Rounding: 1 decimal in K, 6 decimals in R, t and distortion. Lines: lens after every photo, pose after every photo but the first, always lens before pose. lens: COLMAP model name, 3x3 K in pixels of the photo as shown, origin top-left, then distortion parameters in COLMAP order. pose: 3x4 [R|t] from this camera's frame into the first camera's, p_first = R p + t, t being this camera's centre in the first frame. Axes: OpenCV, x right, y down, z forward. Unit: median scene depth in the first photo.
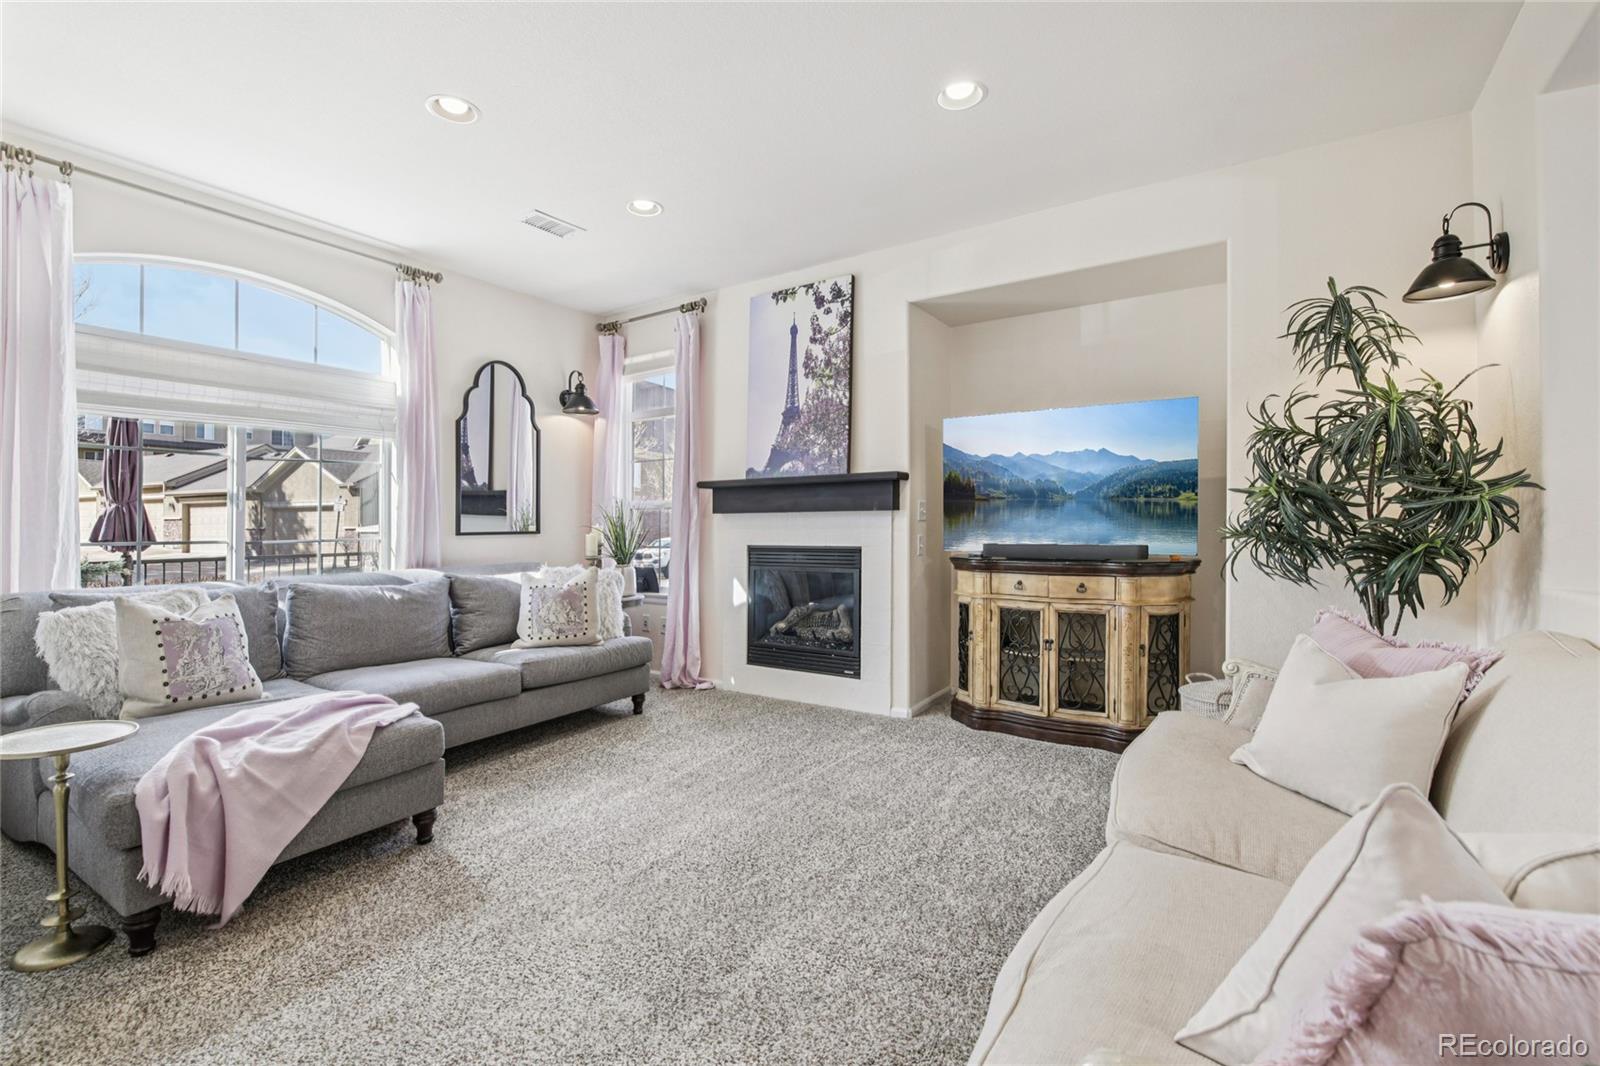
lens RADIAL K [[688.6, 0, 798.7], [0, 688.6, 531.8], [0, 0, 1]] dist [-0.005040, -0.009311]
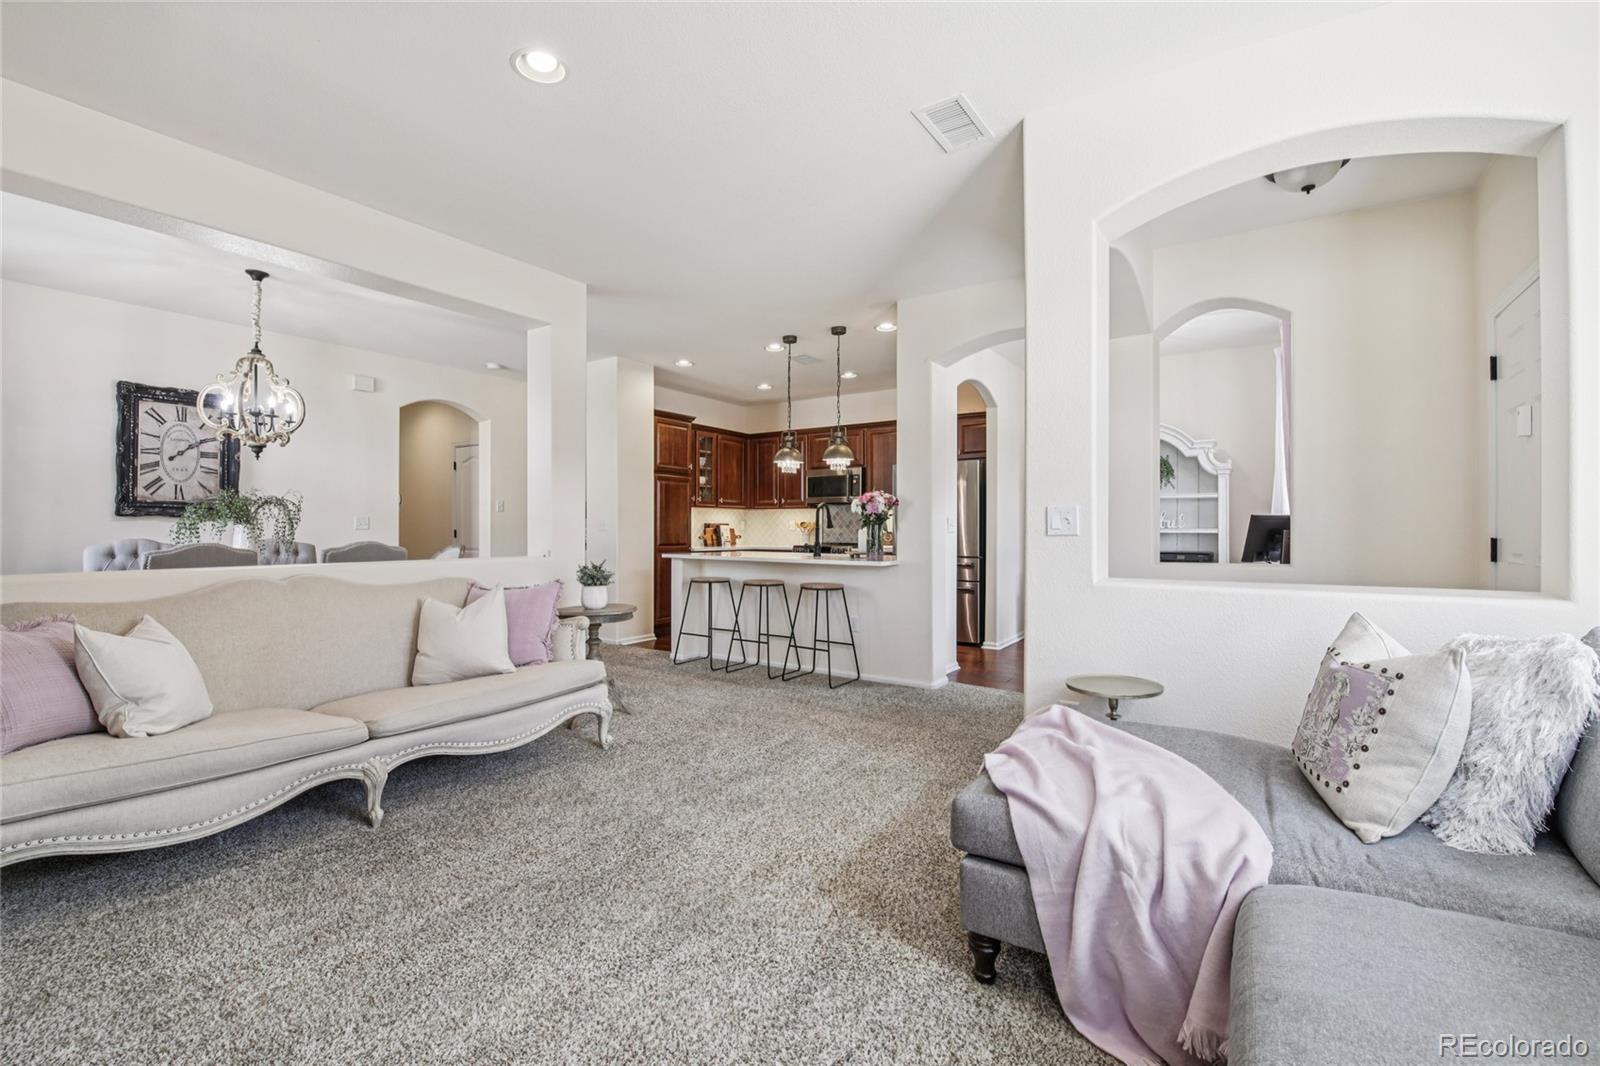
lens RADIAL K [[688.6, 0, 797.0], [0, 688.6, 527.3], [0, 0, 1]] dist [-0.005040, -0.009311]
pose [[-0.999915, 0.002604, 0.012755, -0.218894], [0.002684, 0.999977, 0.006208, -0.003723], [-0.012738, 0.006242, -0.999899, 1.012499]]
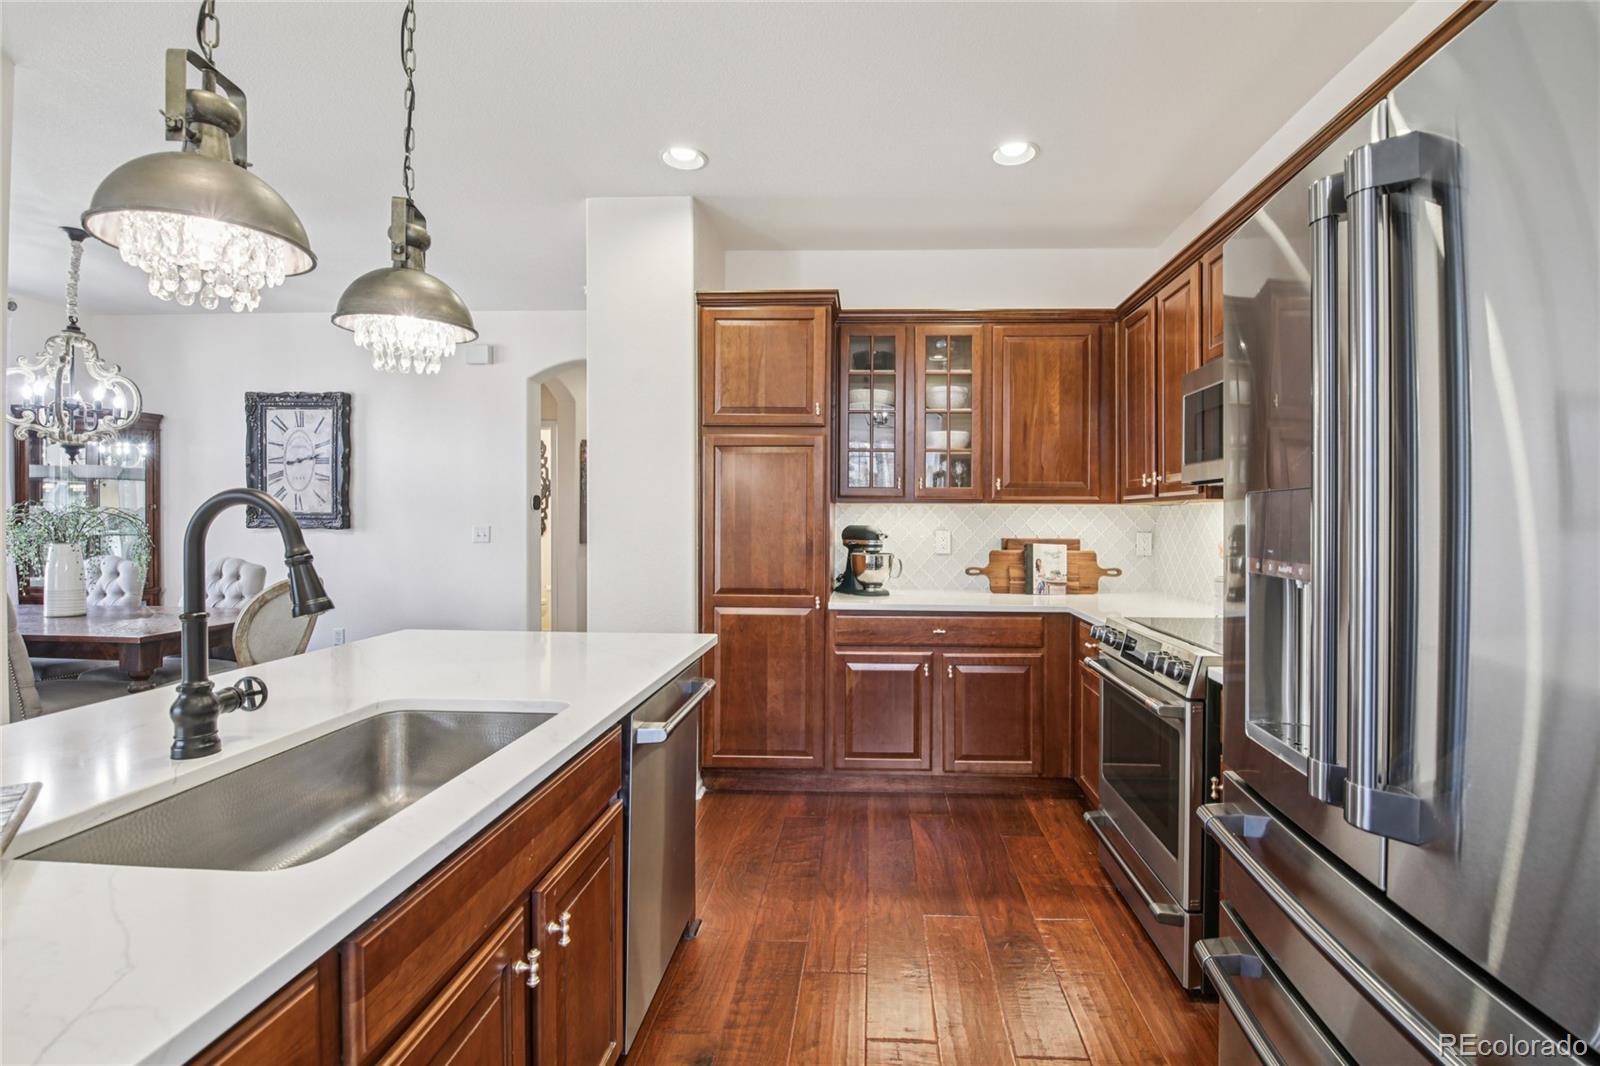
lens RADIAL K [[728.4, 0, 833.9], [0, 728.4, 517.2], [0, 0, 1]] dist [-0.004251, 0.000193]
pose [[-0.517102, 0.004218, 0.855913, -0.627931], [0.006336, 0.999979, -0.001100, -0.031414], [-0.855900, 0.004854, -0.517118, -0.408109]]
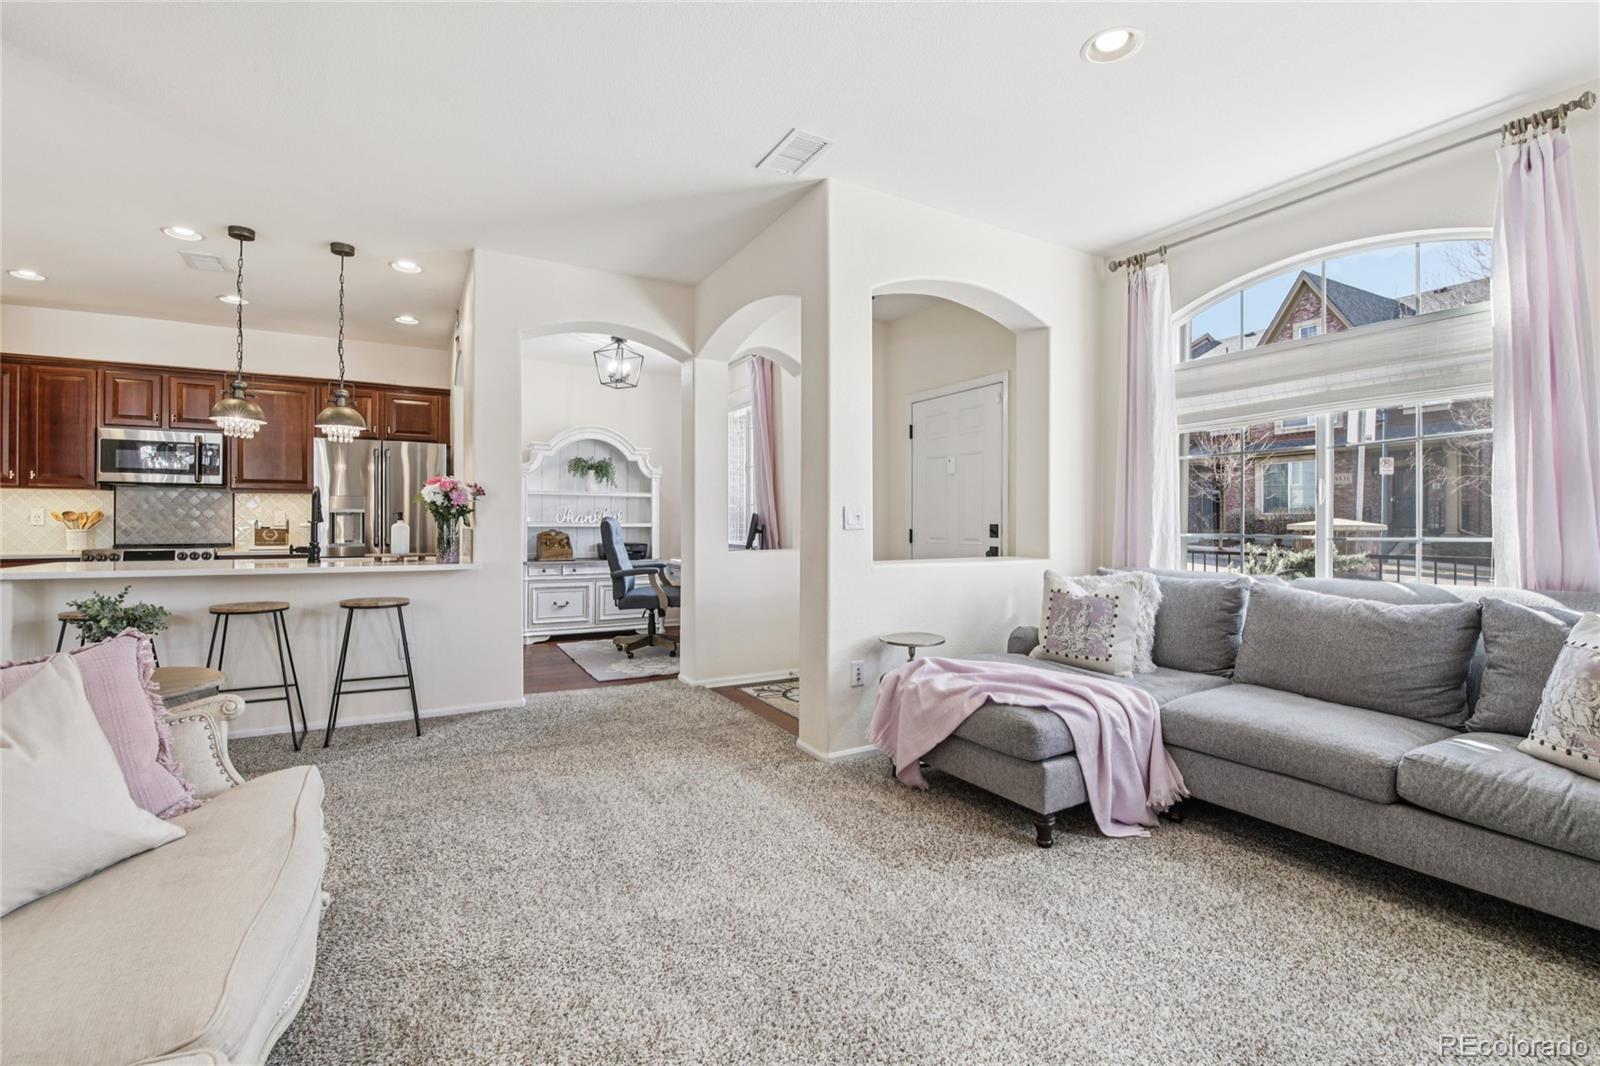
lens RADIAL K [[688.6, 0, 796.0], [0, 688.6, 522.3], [0, 0, 1]] dist [-0.005040, -0.009311]
pose [[-0.459567, 0.000881, -0.888143, 0.285608], [-0.007893, 0.999956, 0.005076, -0.003551], [0.888108, 0.009343, -0.459540, 0.678338]]
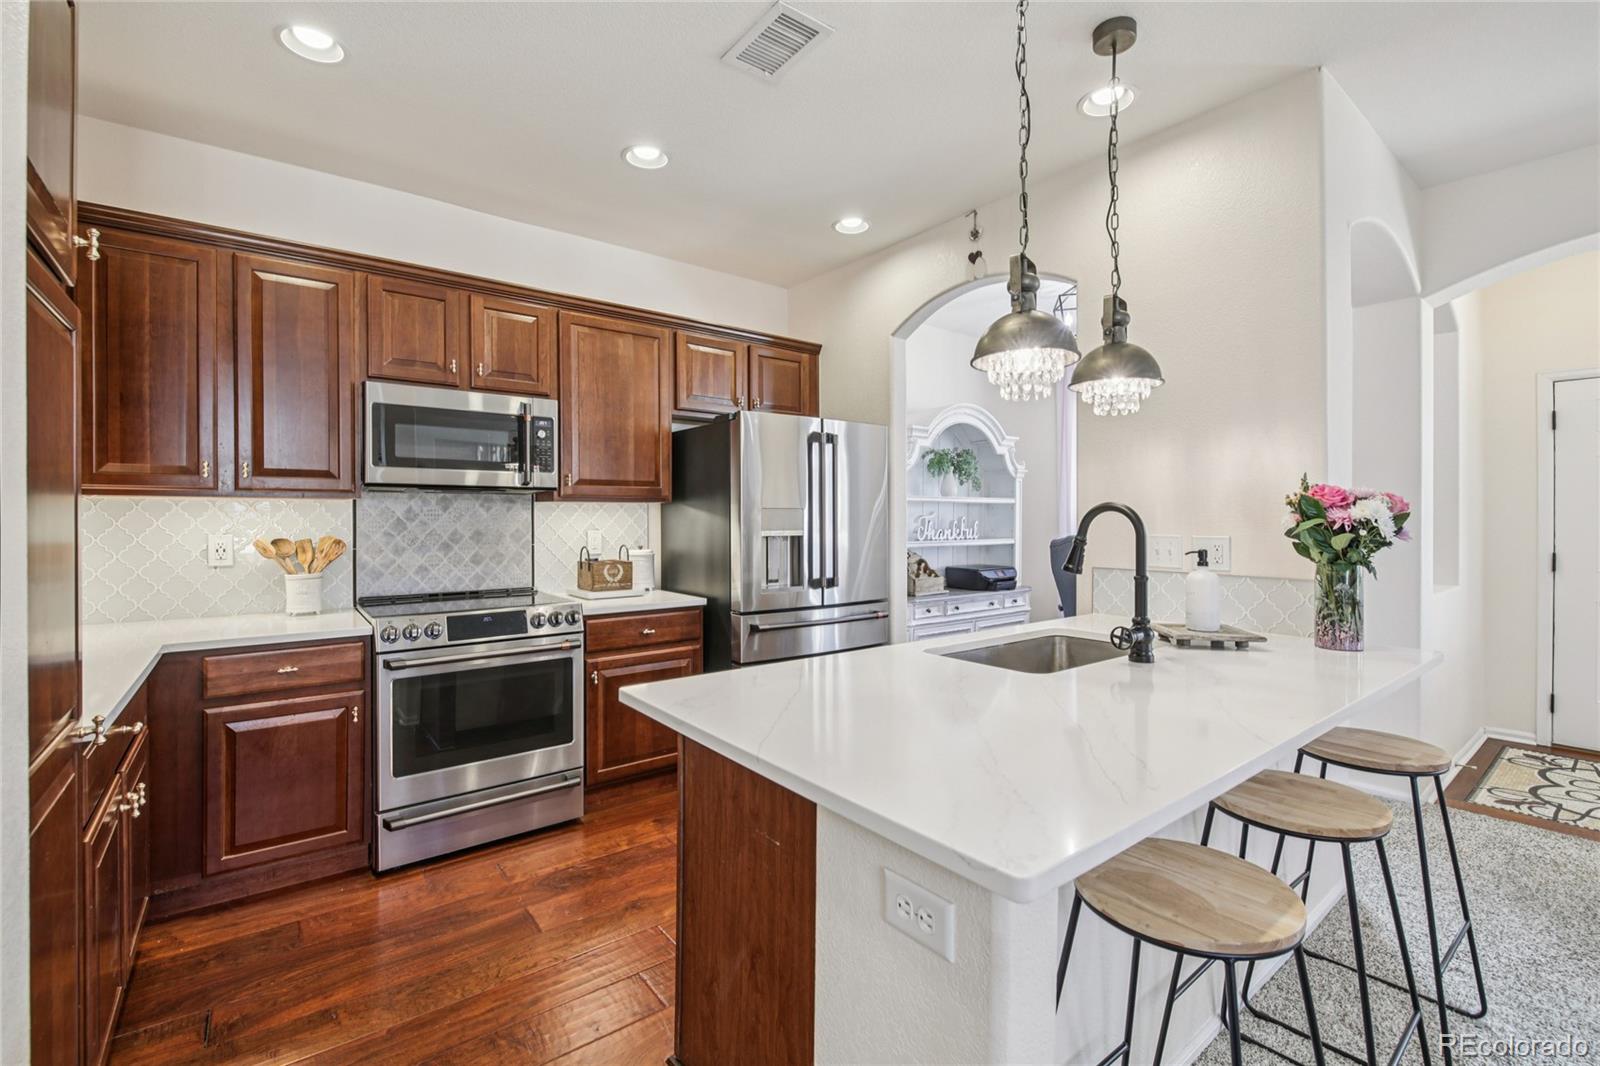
lens RADIAL K [[688.6, 0, 785.6], [0, 688.6, 523.3], [0, 0, 1]] dist [-0.005040, -0.009311]
pose [[-0.335063, 0.012642, -0.942111, 0.258672], [-0.005501, 0.999867, 0.015374, -0.035697], [0.942180, 0.010334, -0.334949, -0.414299]]
